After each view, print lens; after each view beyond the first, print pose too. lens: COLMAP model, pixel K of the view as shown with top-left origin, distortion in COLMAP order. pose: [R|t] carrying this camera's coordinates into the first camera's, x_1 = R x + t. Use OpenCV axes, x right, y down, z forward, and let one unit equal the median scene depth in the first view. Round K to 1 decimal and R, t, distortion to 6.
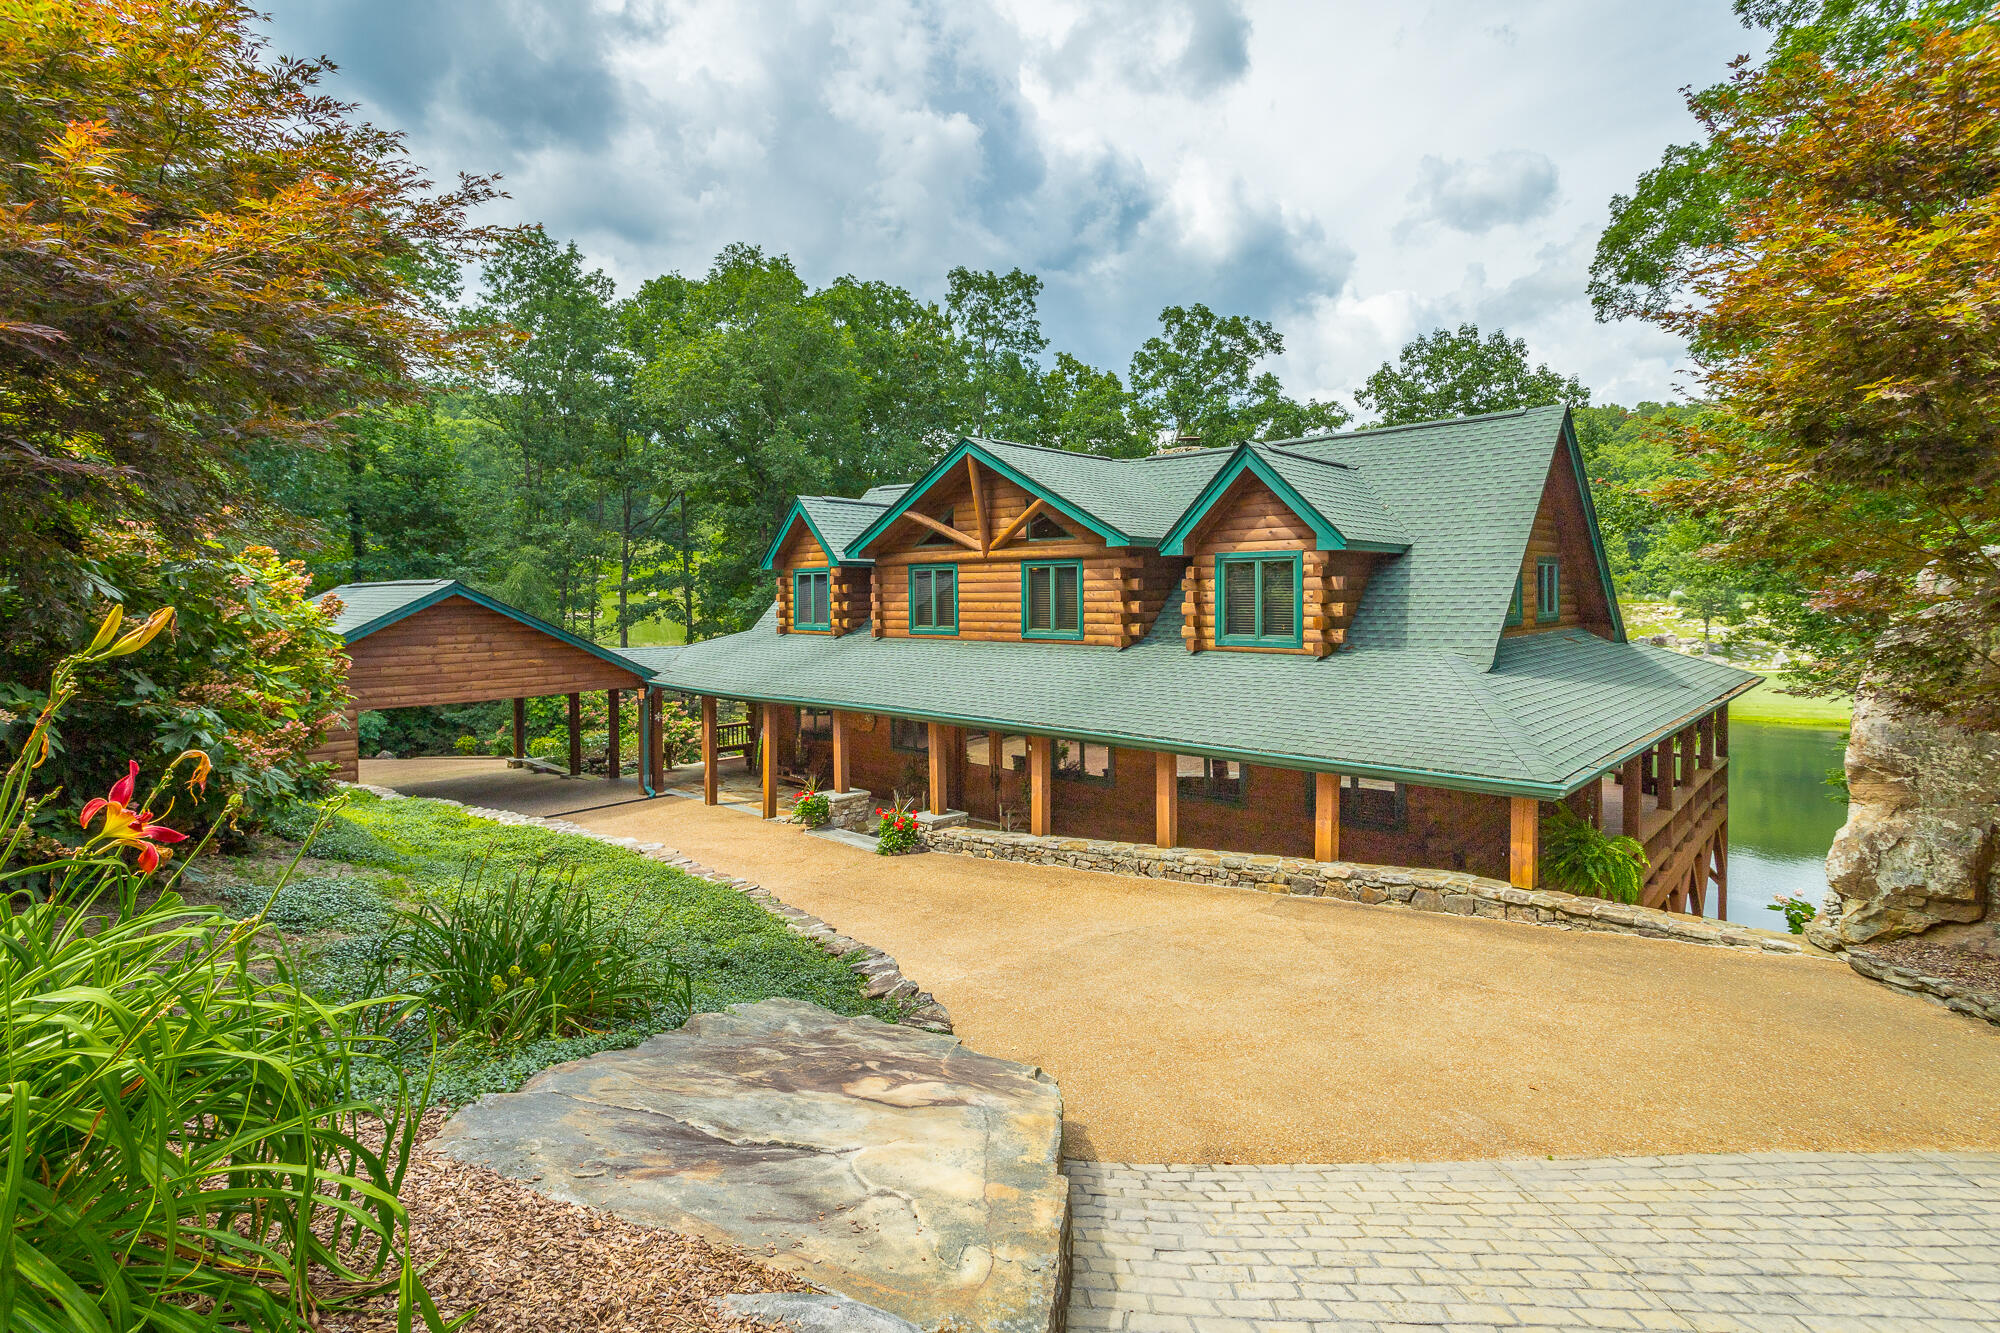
lens RADIAL K [[968.5, 0, 1031.2], [0, 968.5, 608.5], [0, 0, 1]] dist [0.002224, 0.001435]
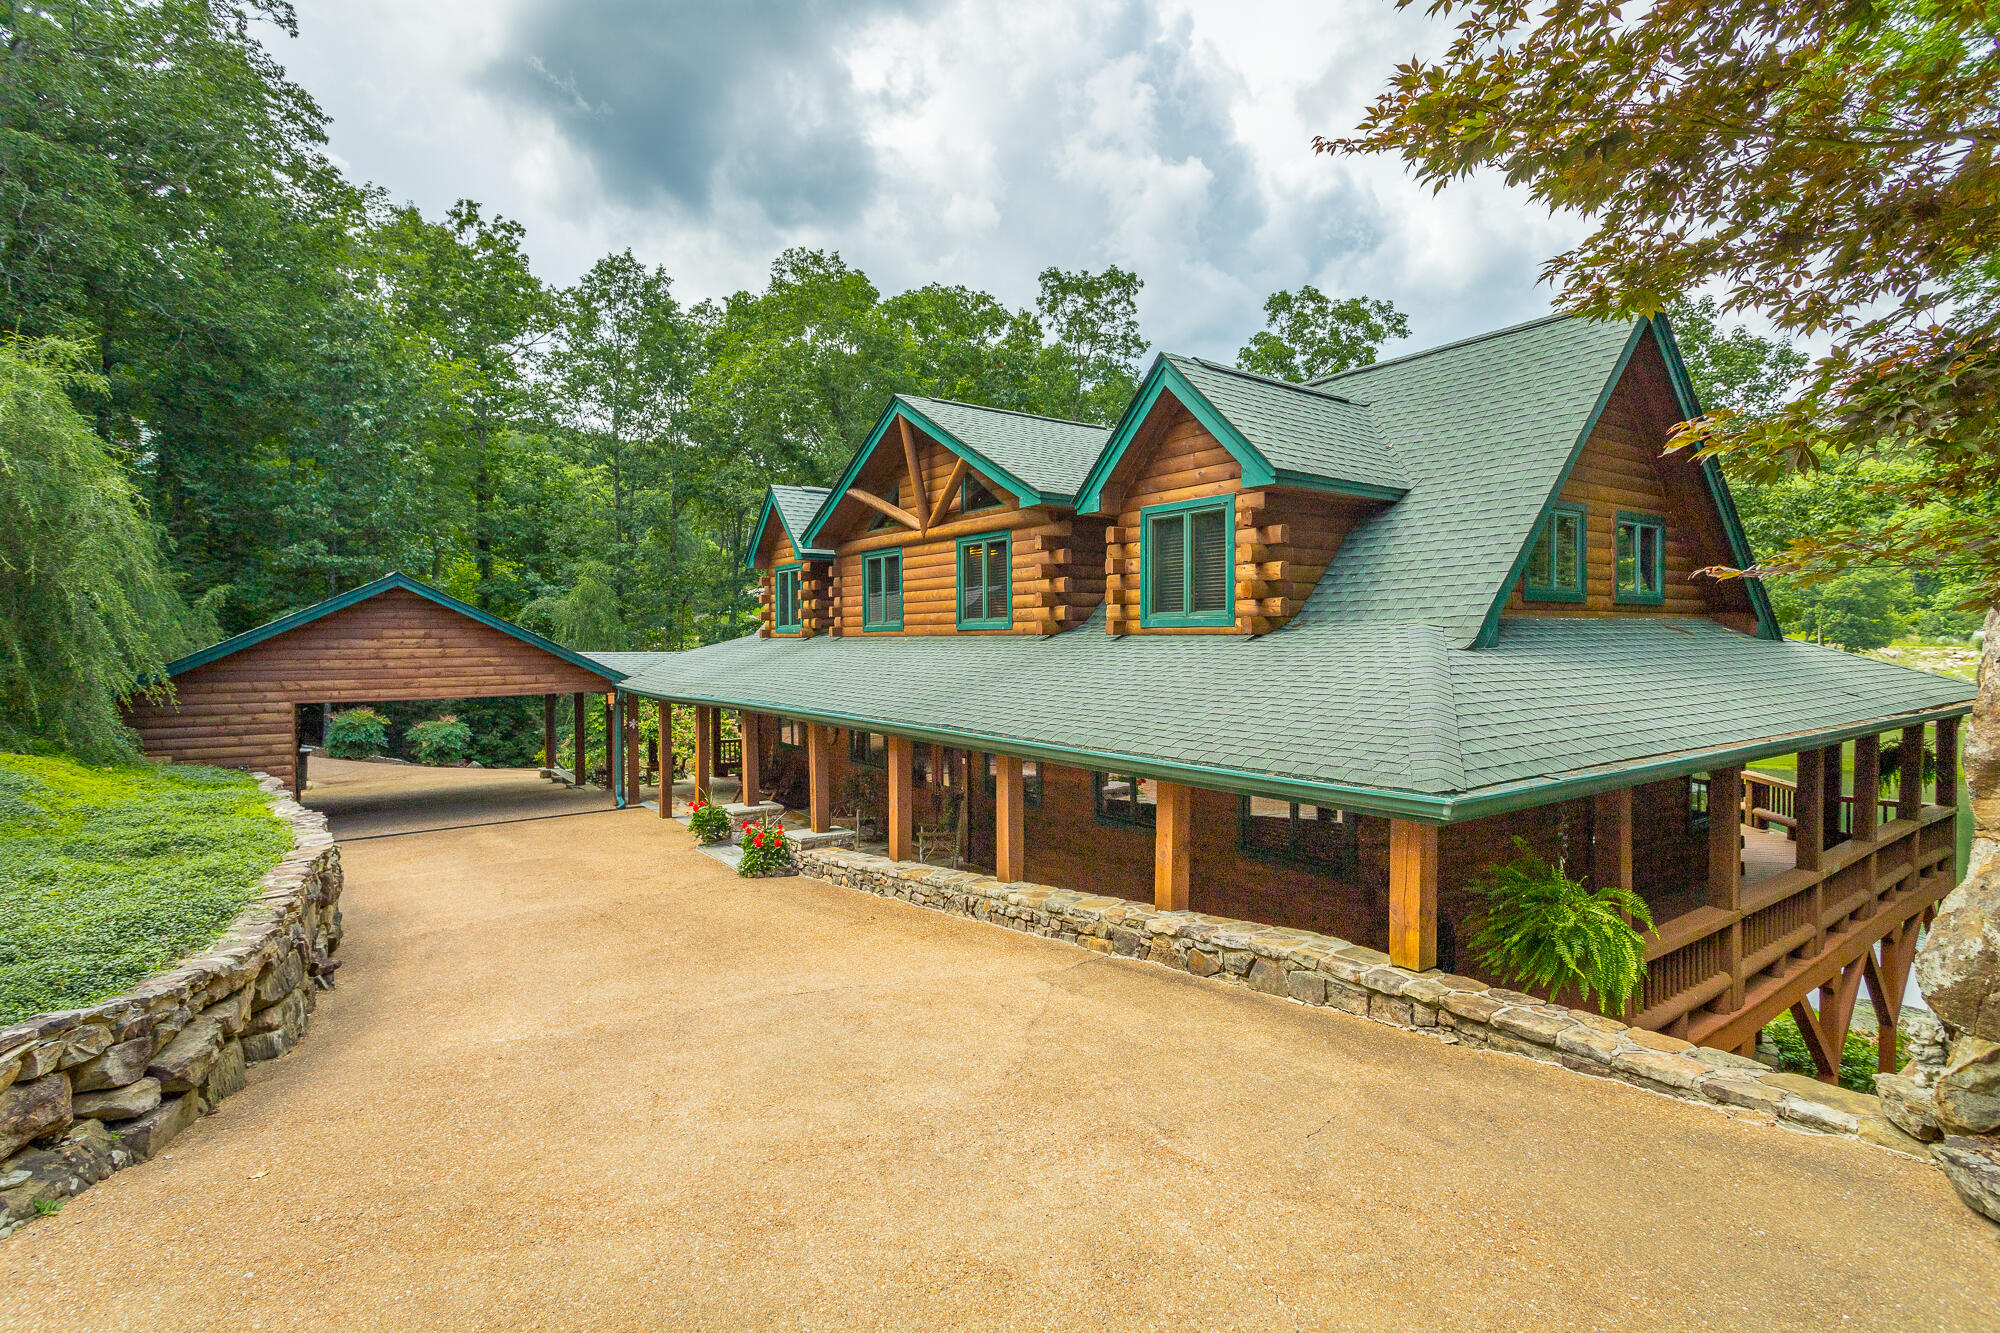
lens RADIAL K [[968.5, 0, 1012.4], [0, 968.5, 652.0], [0, 0, 1]] dist [0.002224, 0.001435]
pose [[0.980483, 0.005831, -0.196519, 0.211297], [-0.005423, 0.999982, 0.002610, 0.048945], [0.196530, -0.001493, 0.980497, 0.193627]]
